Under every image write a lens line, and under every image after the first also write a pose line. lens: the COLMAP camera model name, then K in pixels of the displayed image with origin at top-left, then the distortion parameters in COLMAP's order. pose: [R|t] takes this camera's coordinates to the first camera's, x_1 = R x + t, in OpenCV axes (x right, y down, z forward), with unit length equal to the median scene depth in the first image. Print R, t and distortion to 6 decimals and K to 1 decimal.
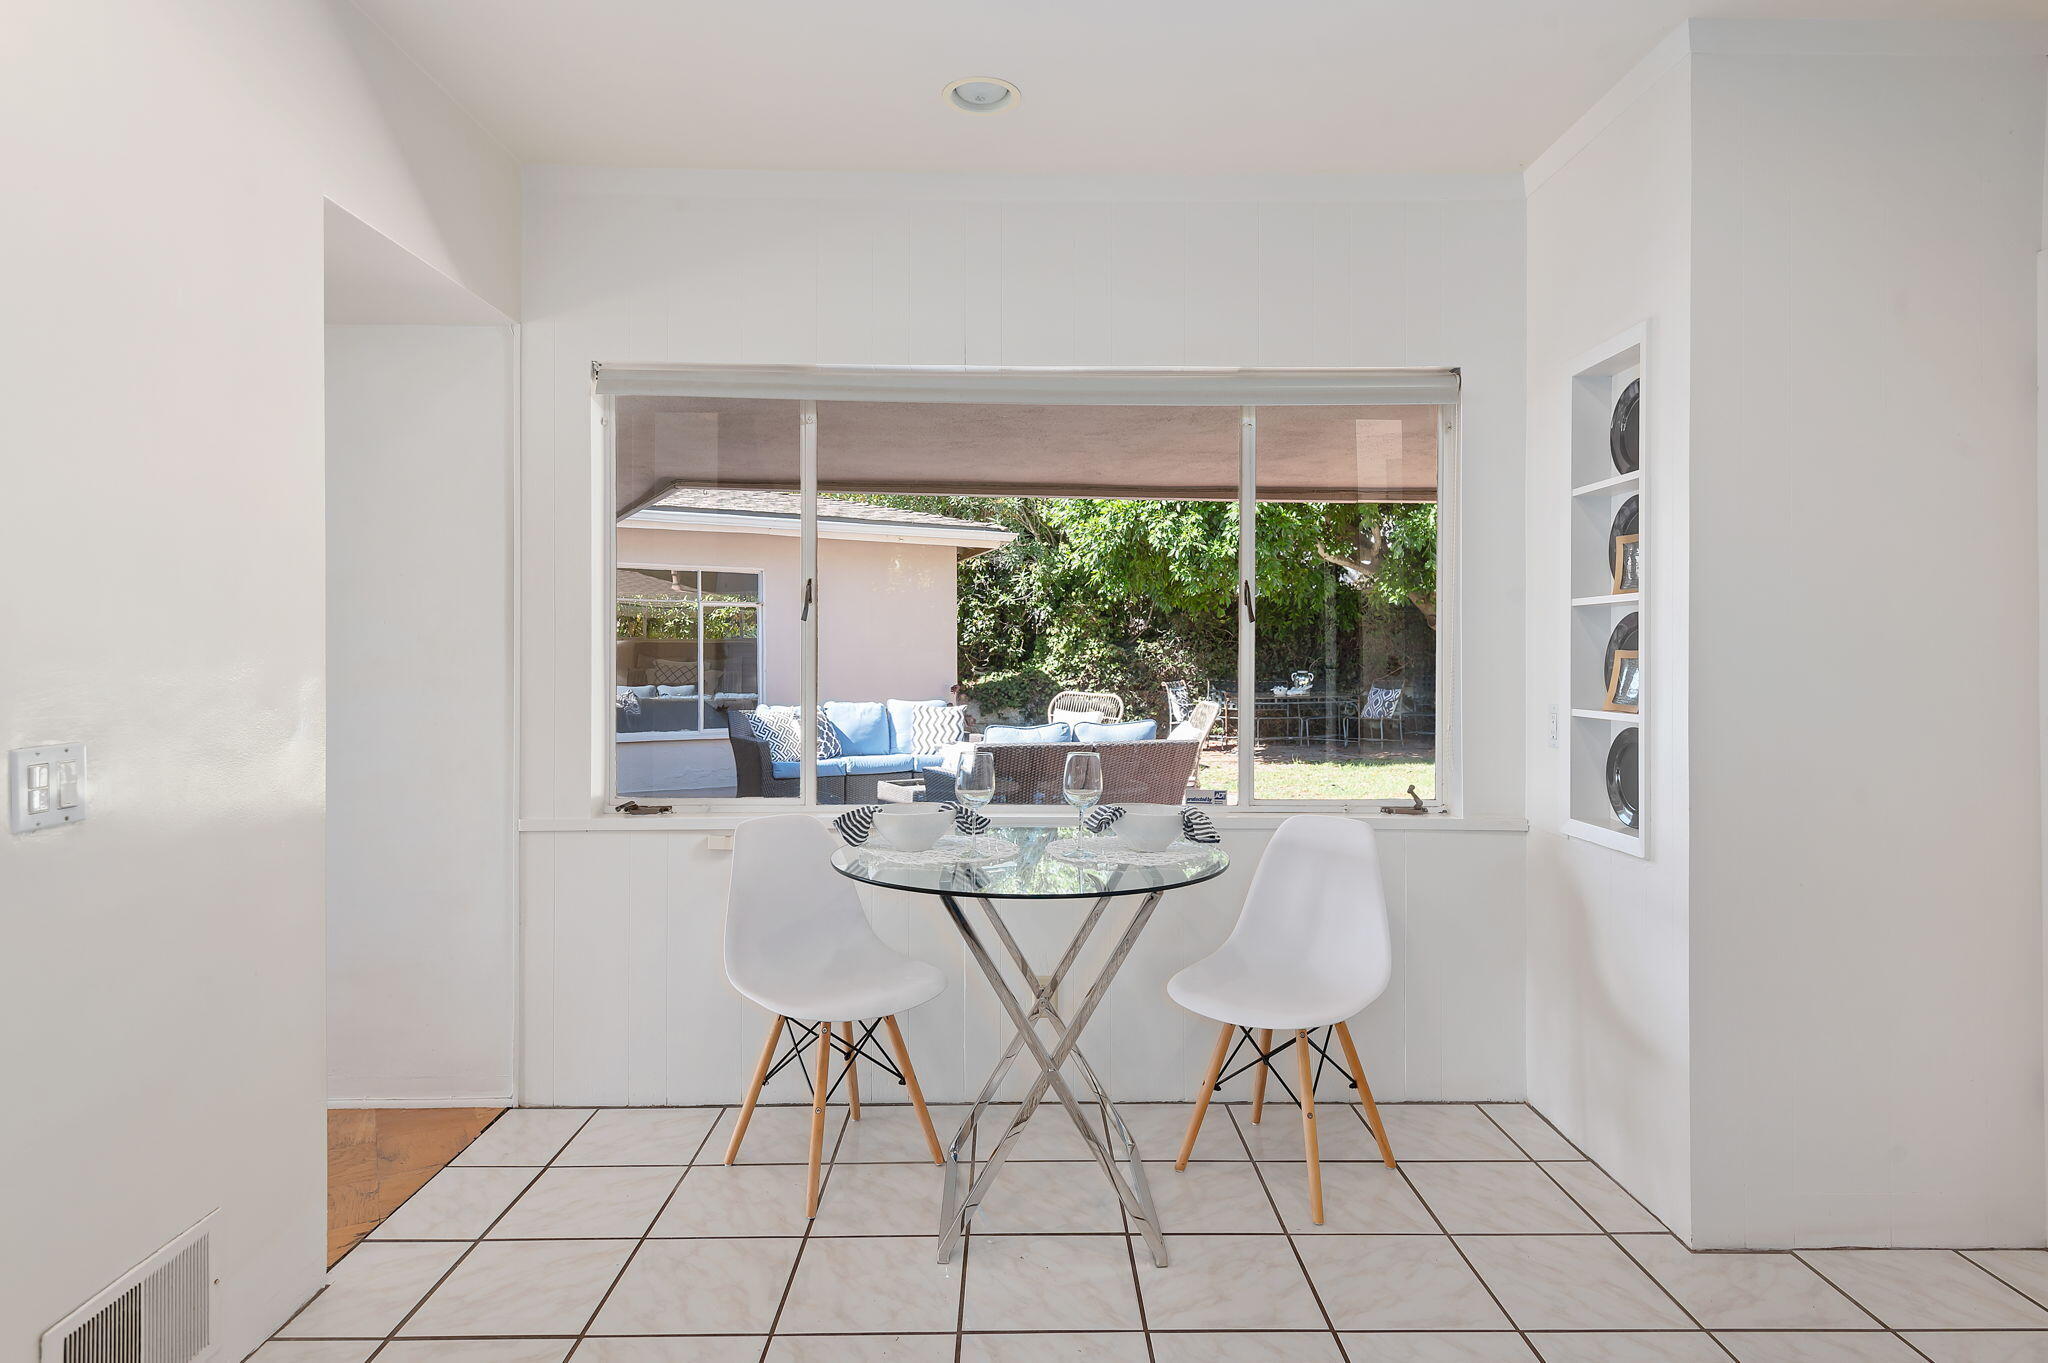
lens RADIAL K [[1166.5, 0, 1026.8], [0, 1166.5, 656.2], [0, 0, 1]] dist [0.036325, -0.027881]
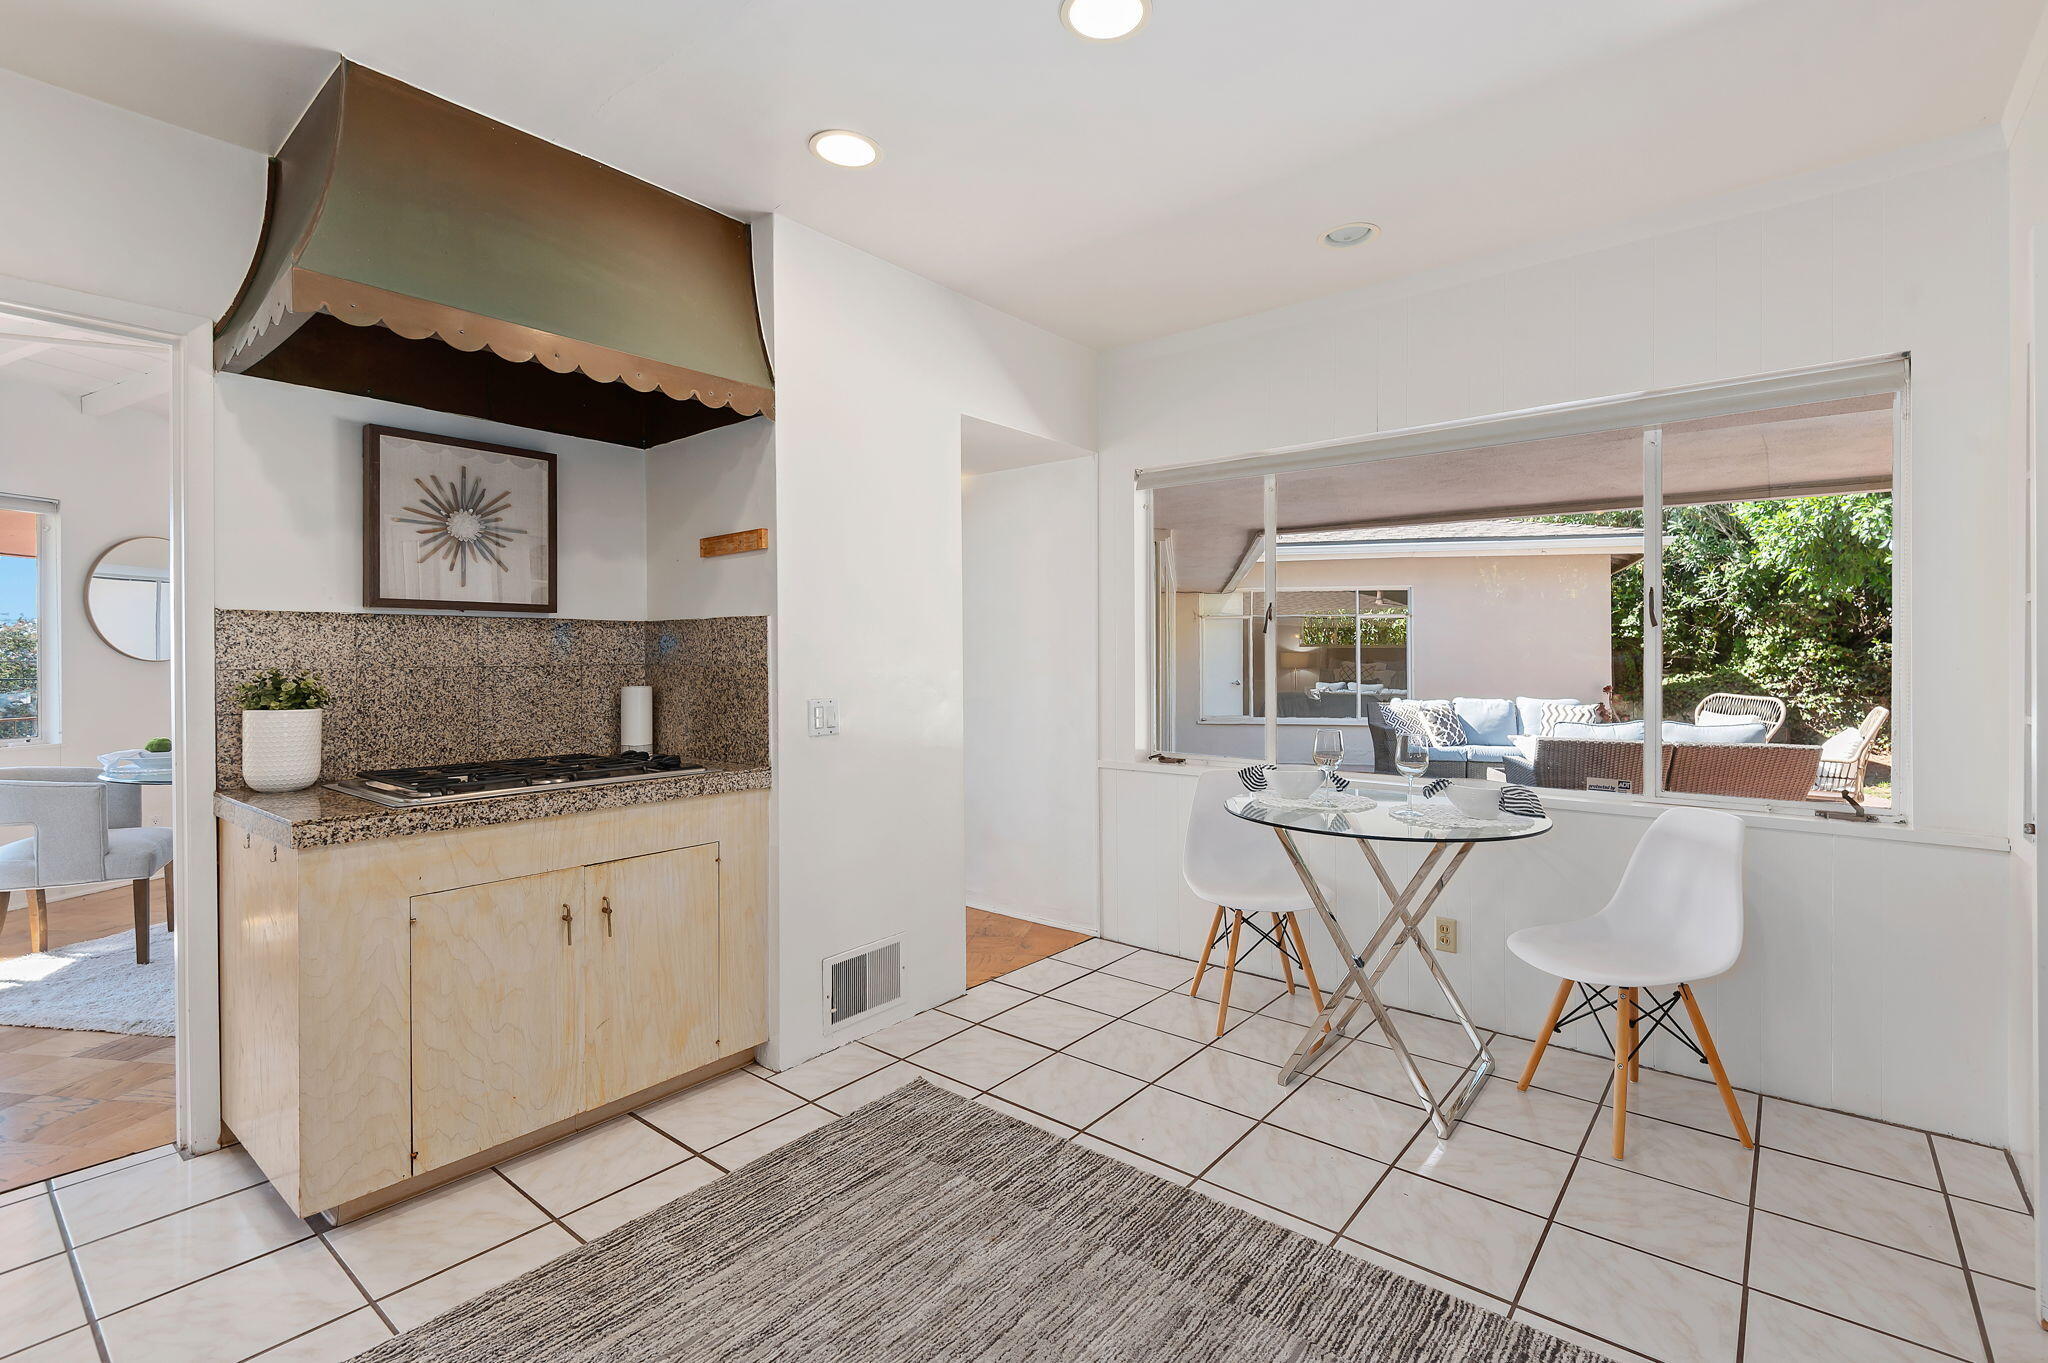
lens RADIAL K [[1050.4, 0, 1034.8], [0, 1050.4, 672.4], [0, 0, 1]] dist [0.015053, -0.019265]
pose [[0.728794, 0.007373, -0.684694, 0.234952], [0.001487, 0.999923, 0.012350, 0.000264], [0.684732, -0.010019, 0.728726, -0.052390]]
